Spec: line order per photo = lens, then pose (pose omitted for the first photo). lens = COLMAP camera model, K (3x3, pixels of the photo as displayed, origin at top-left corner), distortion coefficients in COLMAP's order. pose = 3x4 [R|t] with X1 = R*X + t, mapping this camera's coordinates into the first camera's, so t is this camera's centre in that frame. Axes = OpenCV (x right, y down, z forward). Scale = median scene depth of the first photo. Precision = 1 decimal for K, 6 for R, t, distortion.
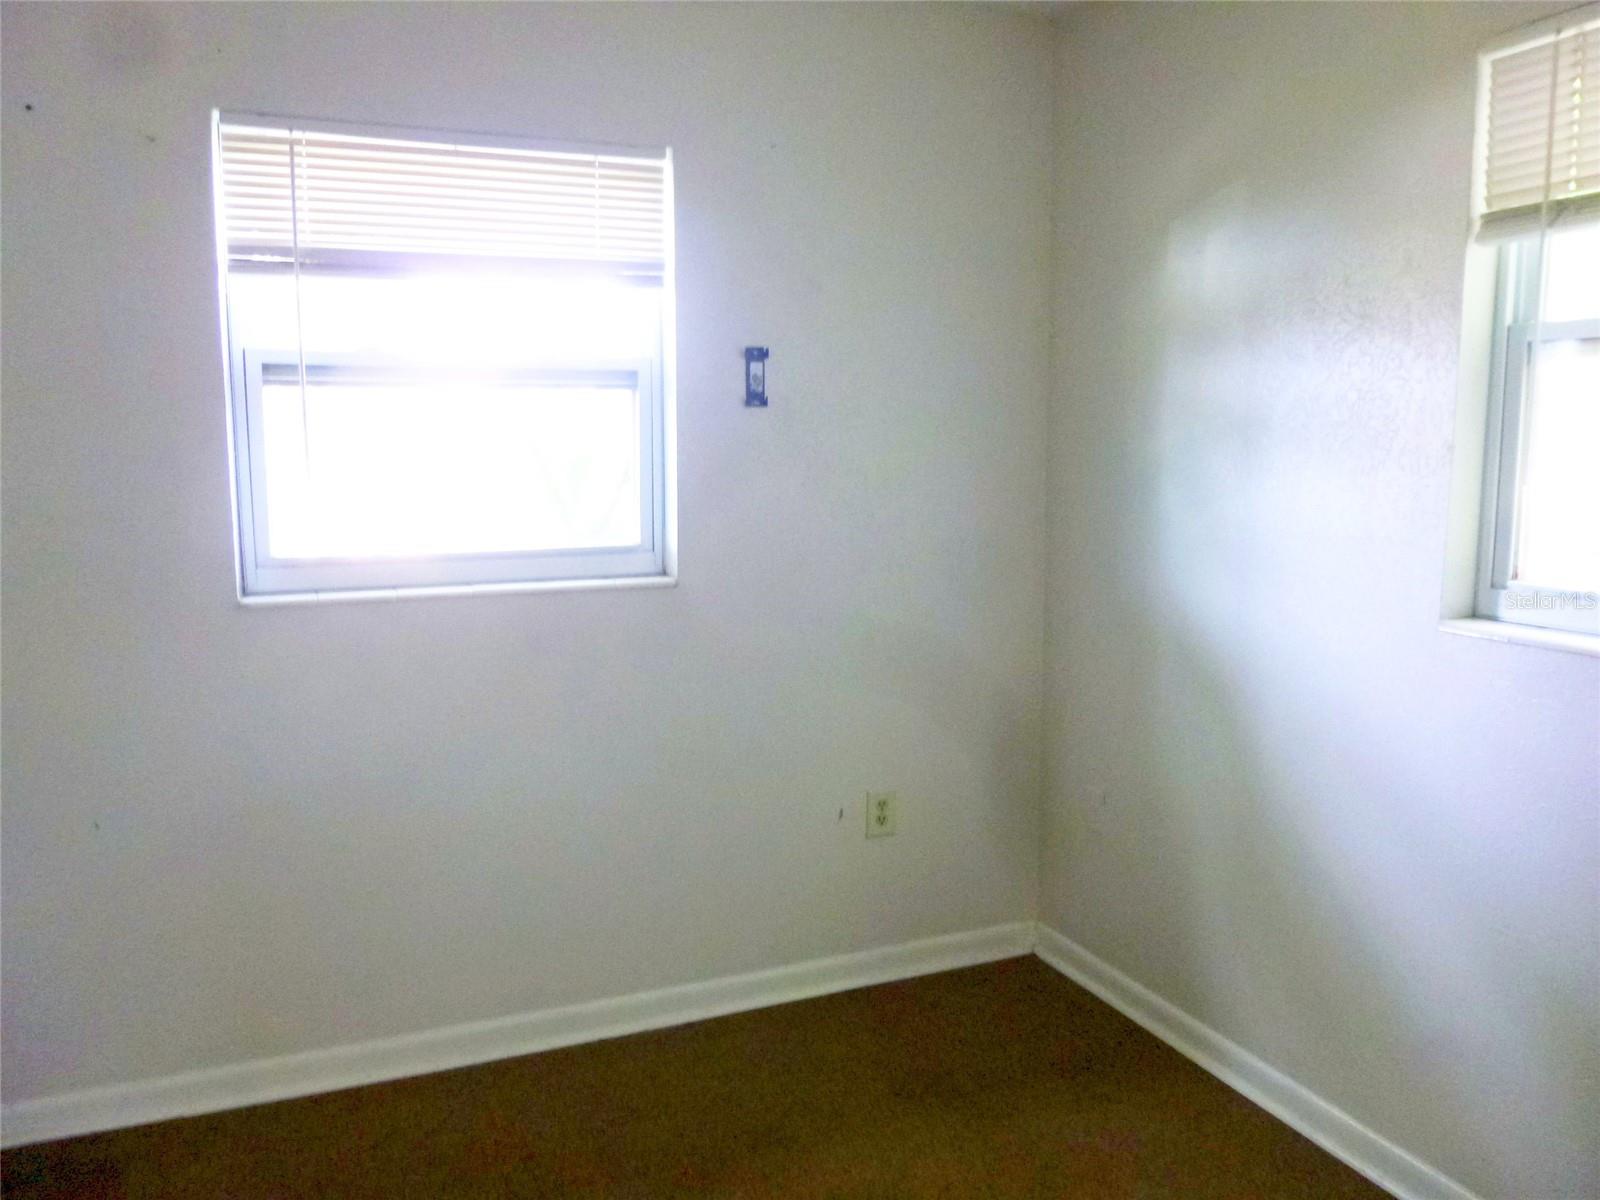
lens RADIAL K [[1202.1, 0, 804.0], [0, 1202.1, 602.9], [0, 0, 1]] dist [-0.066009, 0.031283]
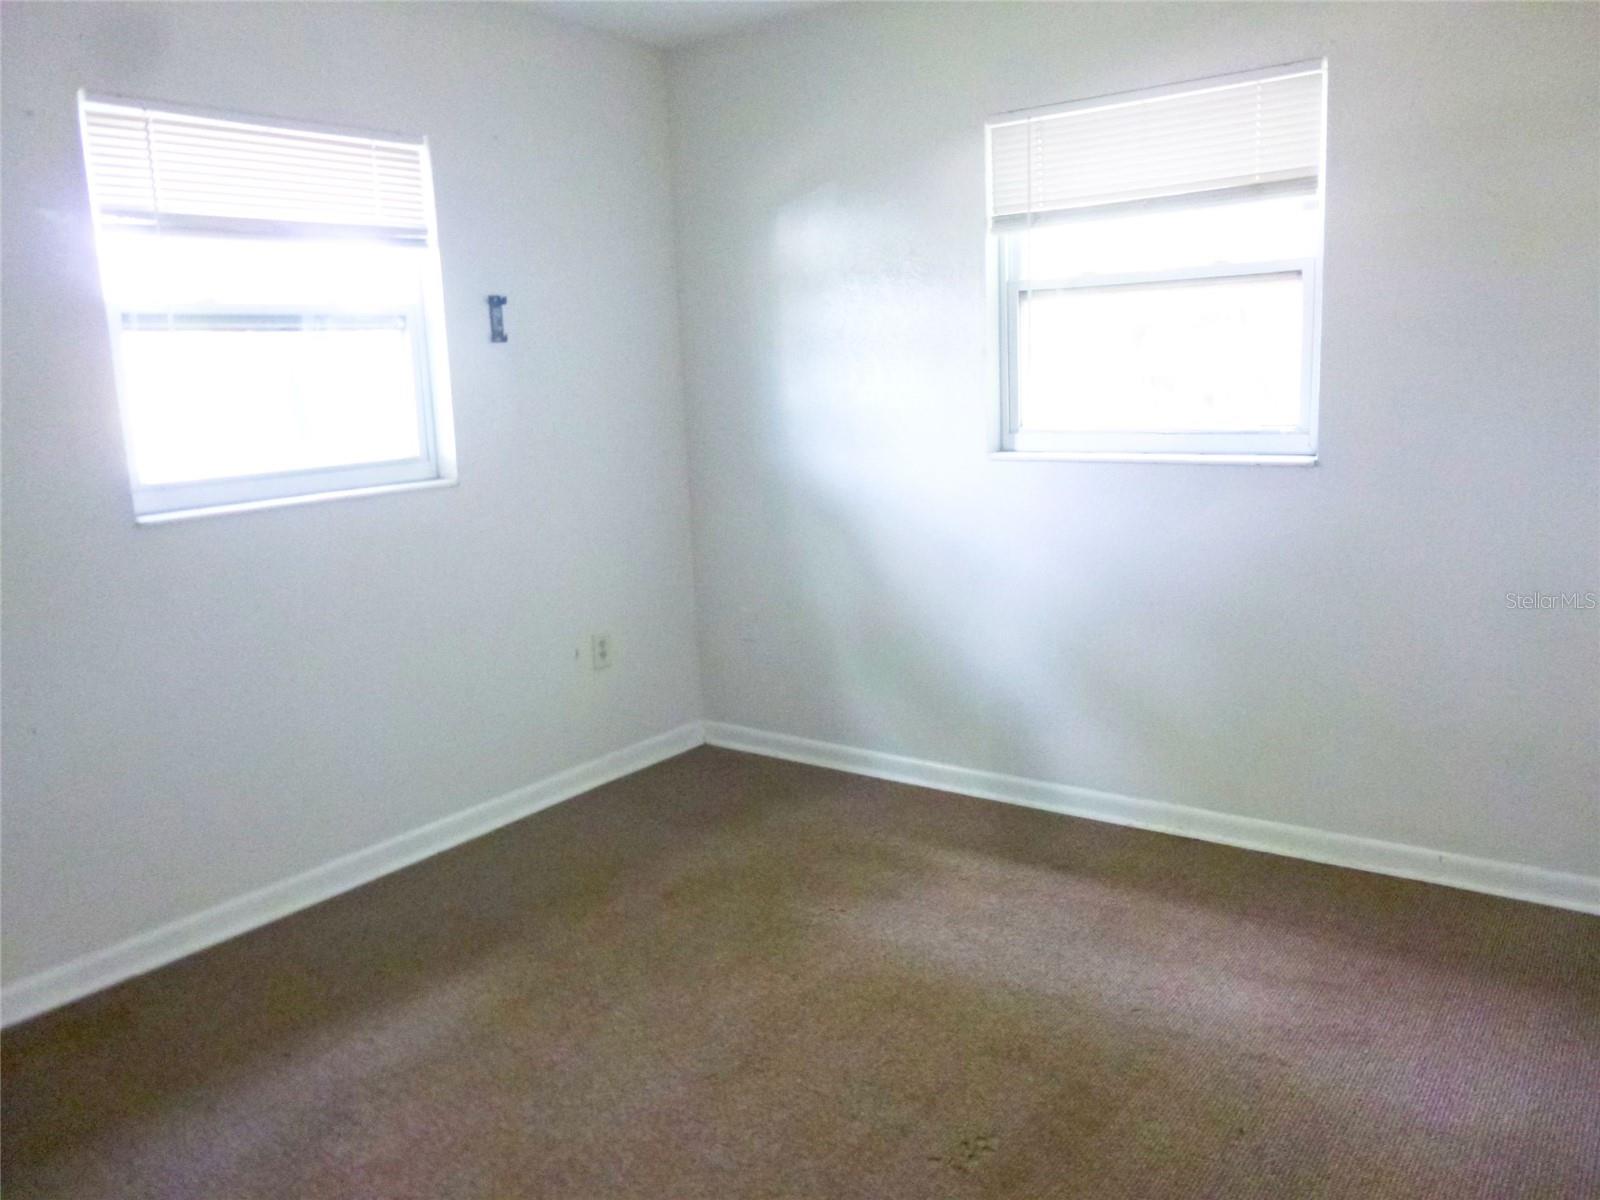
lens RADIAL K [[1242.4, 0, 800.0], [0, 1242.4, 600.0], [0, 0, 1]] dist [0.002091, -0.049992]
pose [[0.857189, -0.127114, 0.499068, -0.496994], [0.105148, 0.991845, 0.072027, 0.052562], [-0.504153, -0.009265, 0.863564, -0.341827]]
